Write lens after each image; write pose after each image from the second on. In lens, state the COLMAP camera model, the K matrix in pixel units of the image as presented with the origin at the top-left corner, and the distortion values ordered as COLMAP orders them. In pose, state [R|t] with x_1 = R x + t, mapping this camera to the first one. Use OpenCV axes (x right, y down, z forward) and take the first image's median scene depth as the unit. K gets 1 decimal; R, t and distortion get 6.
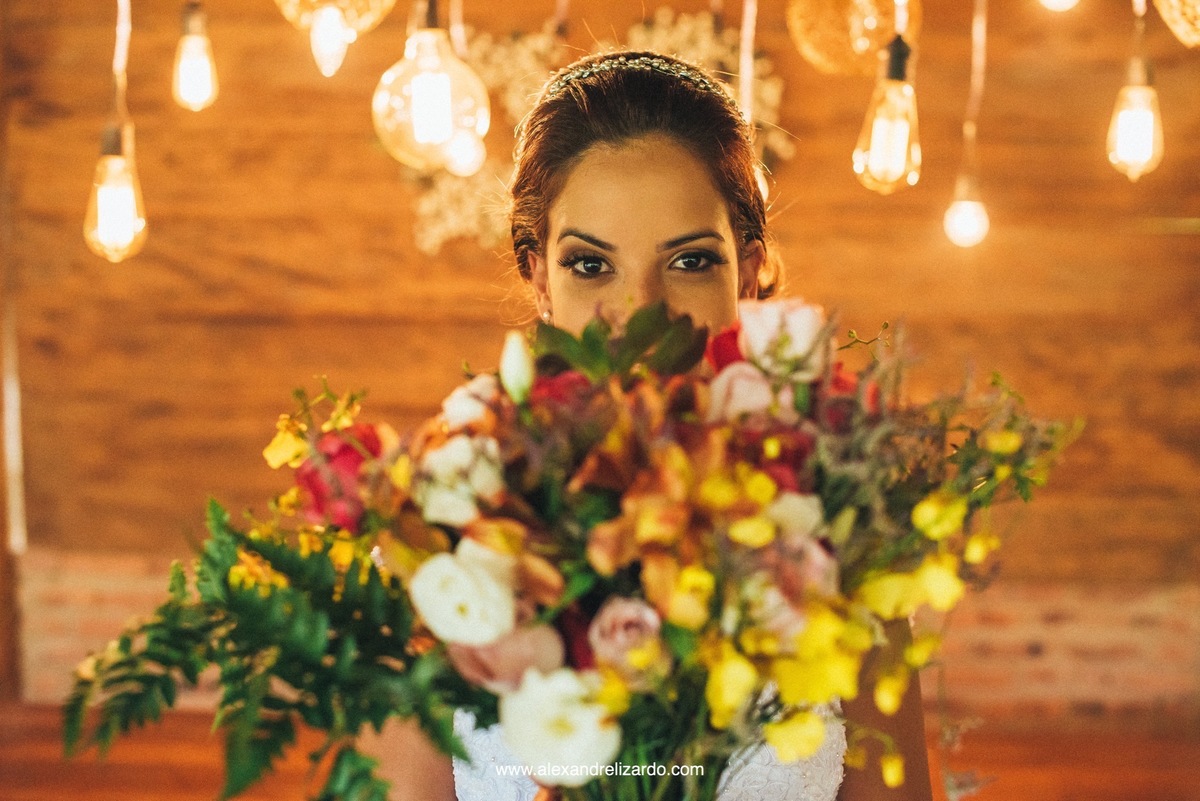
lens RADIAL K [[1729.1, 0, 603.6], [0, 1729.1, 401.3], [0, 0, 1]] dist [-0.117169, 0.000000]
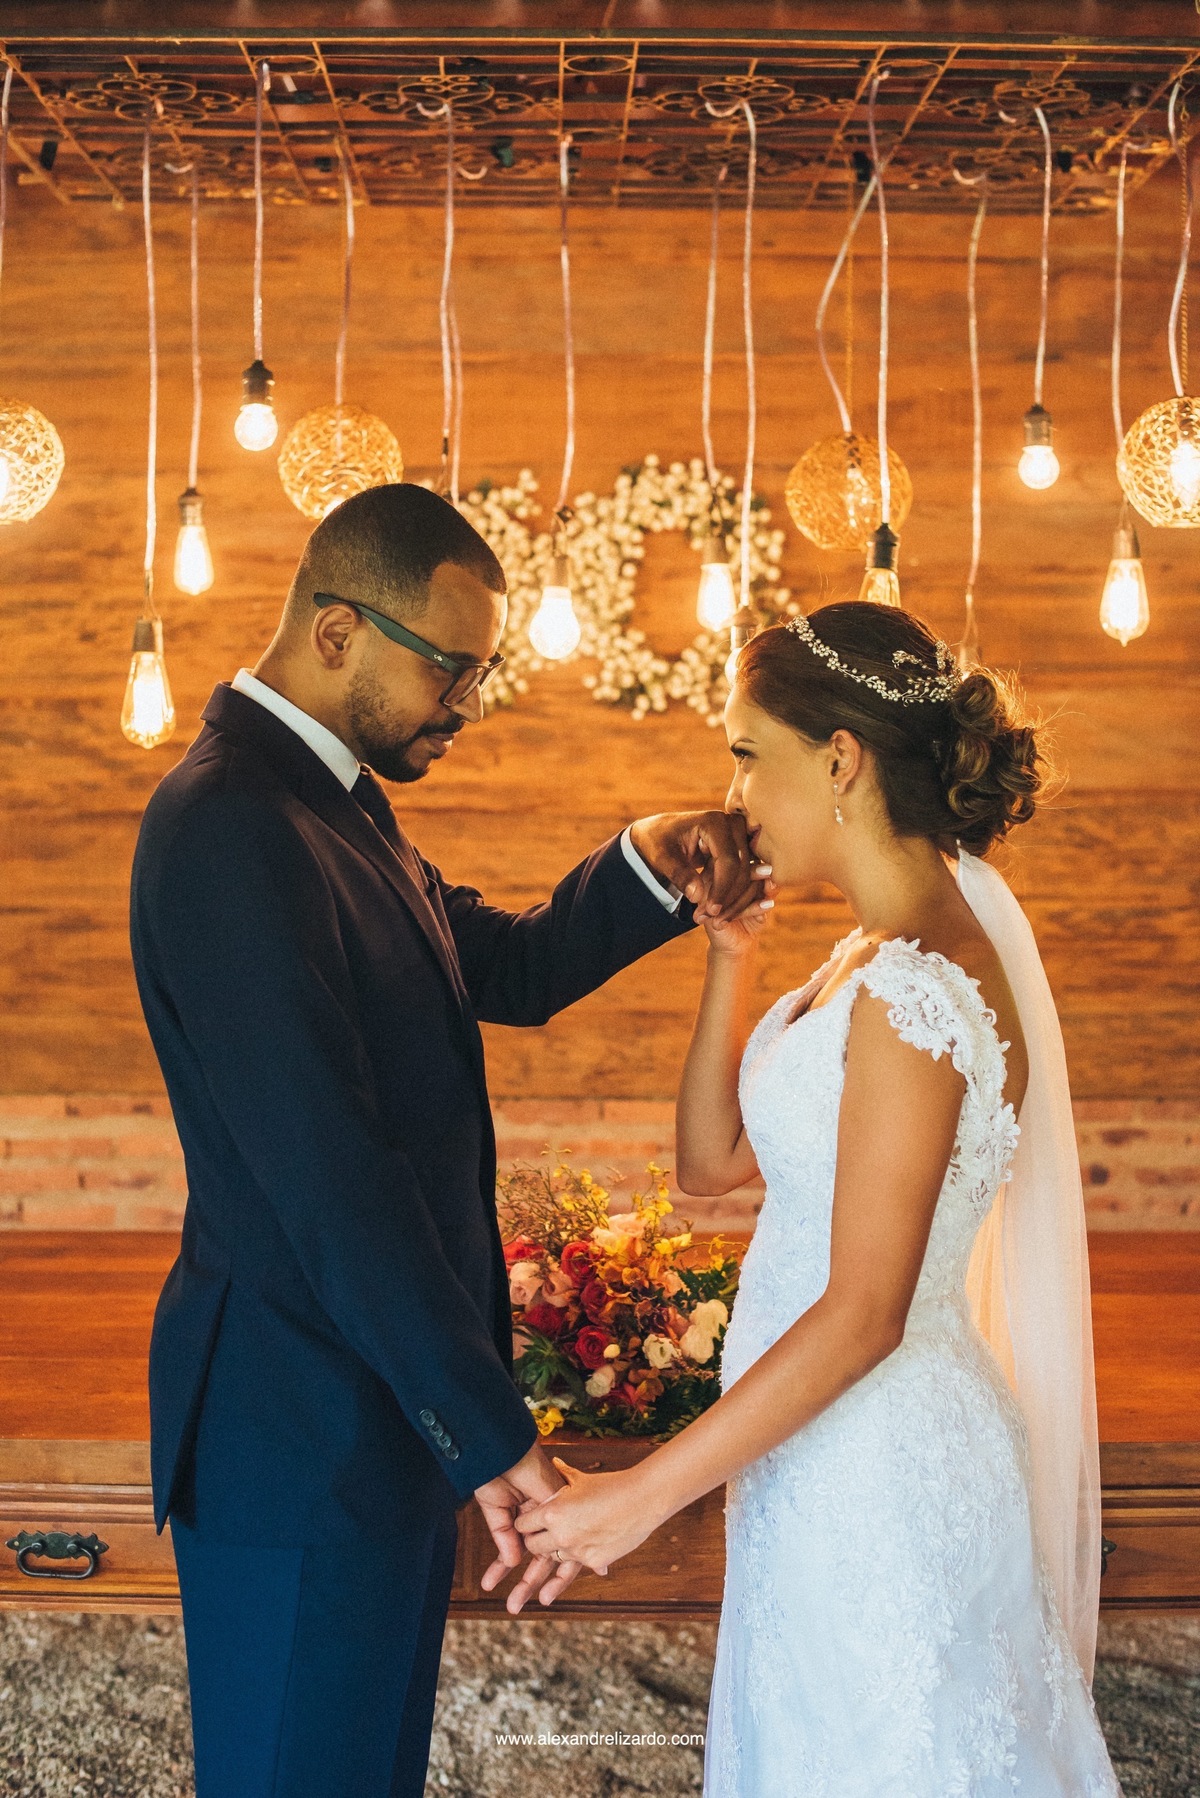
lens RADIAL K [[2590.8, 0, 600.2], [0, 2590.8, 898.1], [0, 0, 1]] dist [-0.117169, 0.000000]
pose [[0.999413, -0.026556, 0.021651, -0.025380], [0.026964, 0.999460, -0.018771, 0.024843], [-0.021141, 0.019344, 0.999589, -0.322868]]
